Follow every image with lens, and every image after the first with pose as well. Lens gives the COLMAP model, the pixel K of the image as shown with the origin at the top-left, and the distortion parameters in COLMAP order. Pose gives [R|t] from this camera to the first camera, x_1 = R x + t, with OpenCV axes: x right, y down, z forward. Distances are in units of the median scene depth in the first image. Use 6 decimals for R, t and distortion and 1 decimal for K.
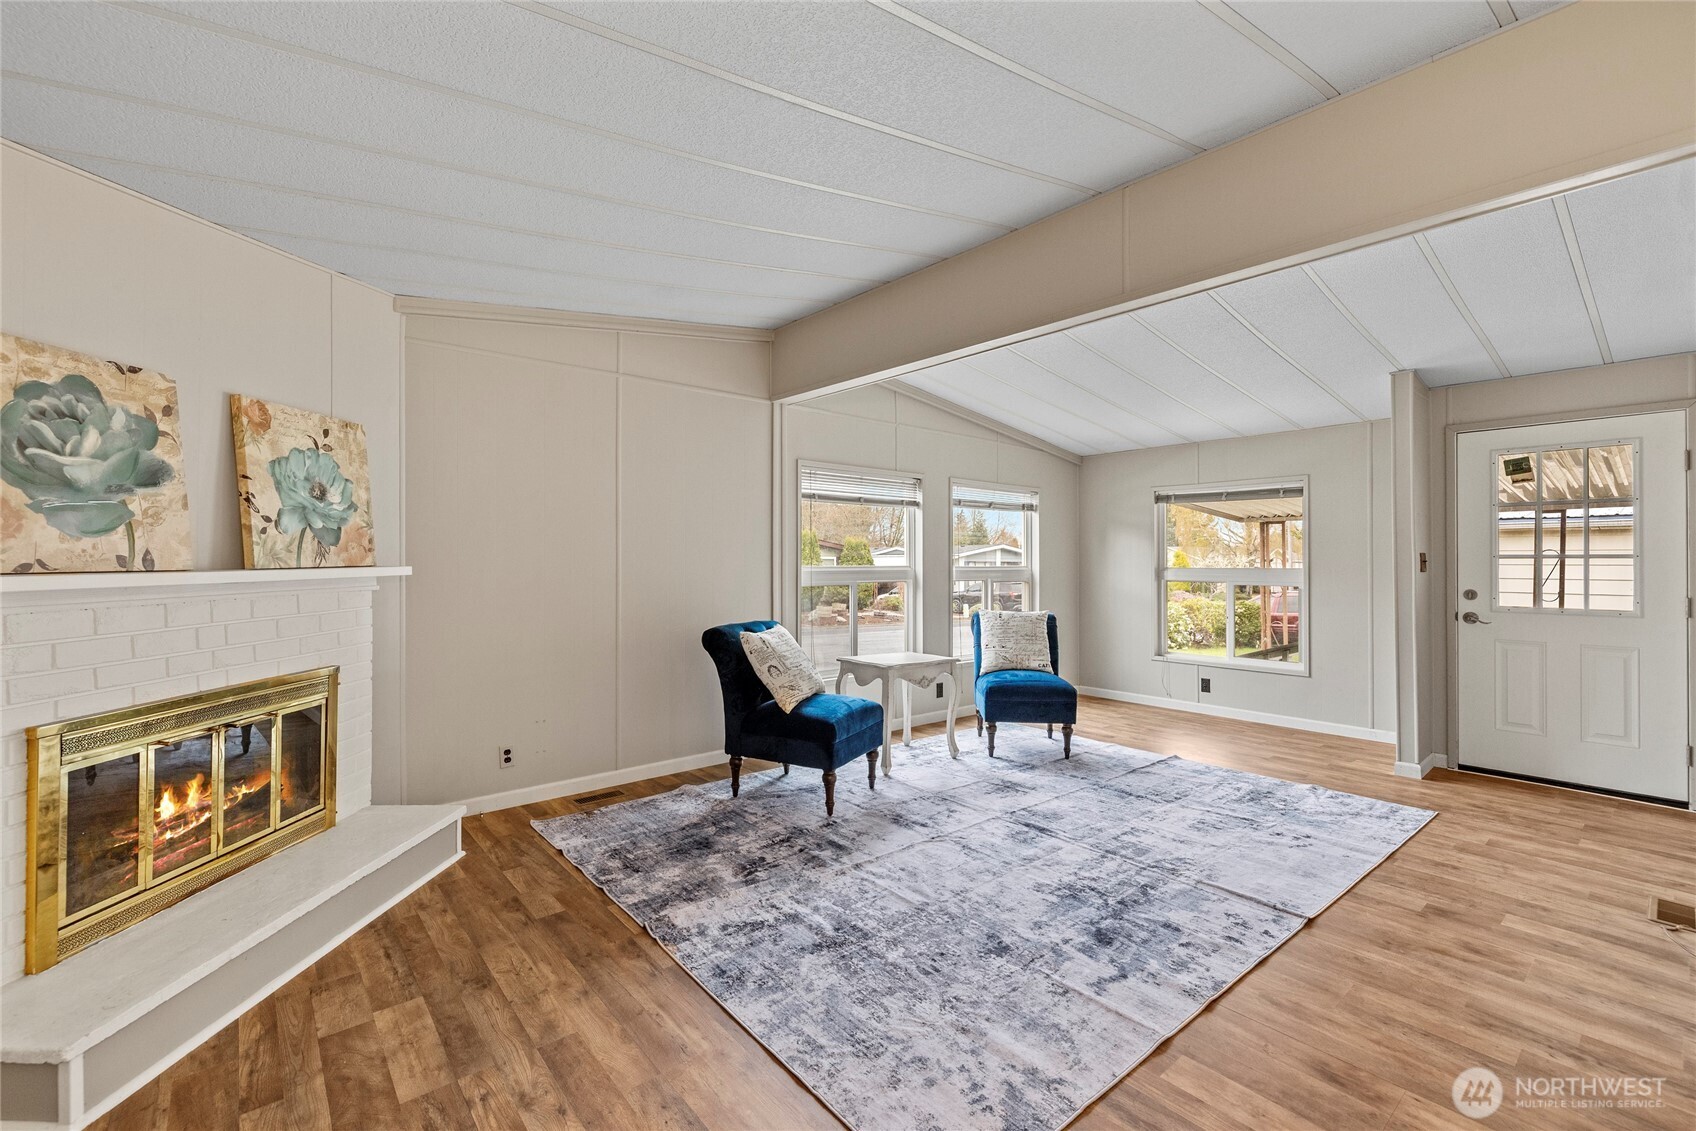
lens RADIAL K [[715.2, 0, 845.6], [0, 715.2, 552.7], [0, 0, 1]] dist [-0.001944, 0.001773]
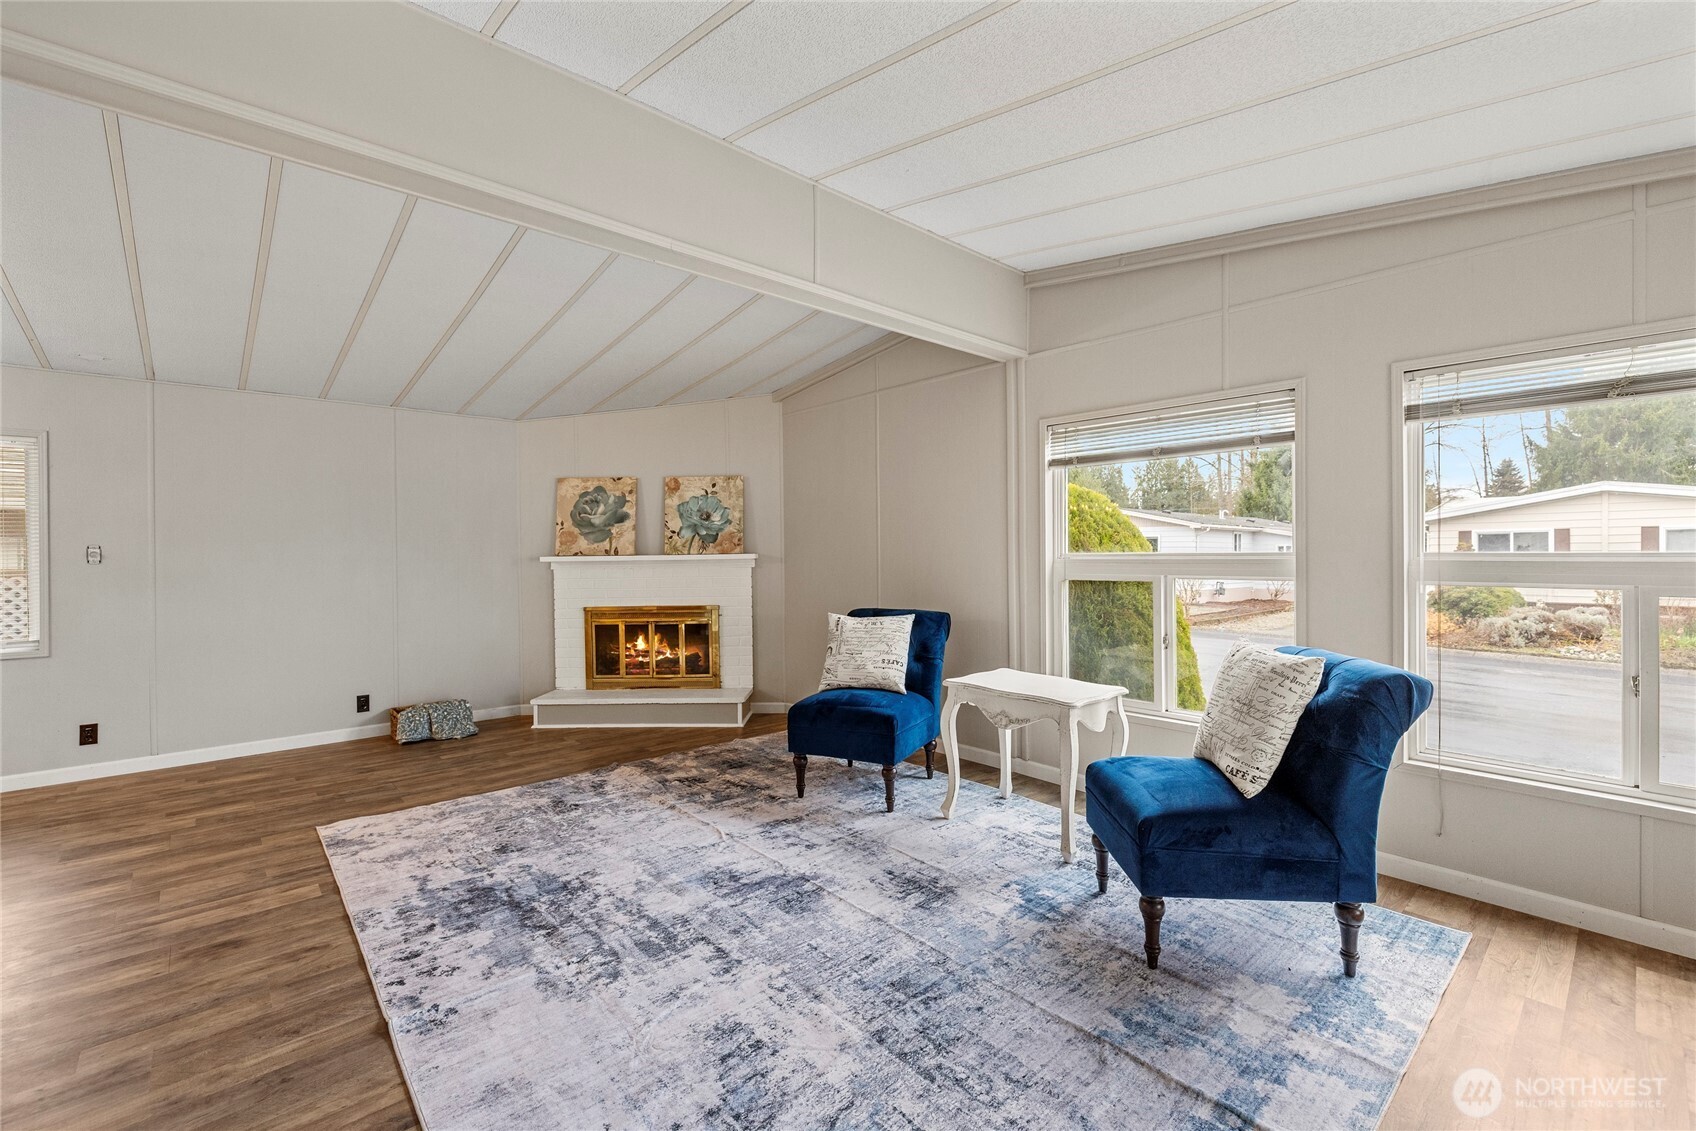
lens RADIAL K [[715.2, 0, 842.2], [0, 715.2, 547.6], [0, 0, 1]] dist [-0.001944, 0.001773]
pose [[0.038824, -0.010867, -0.999187, 1.180738], [0.017592, 0.999793, -0.010190, 0.027609], [0.999091, -0.017182, 0.039007, 1.211720]]
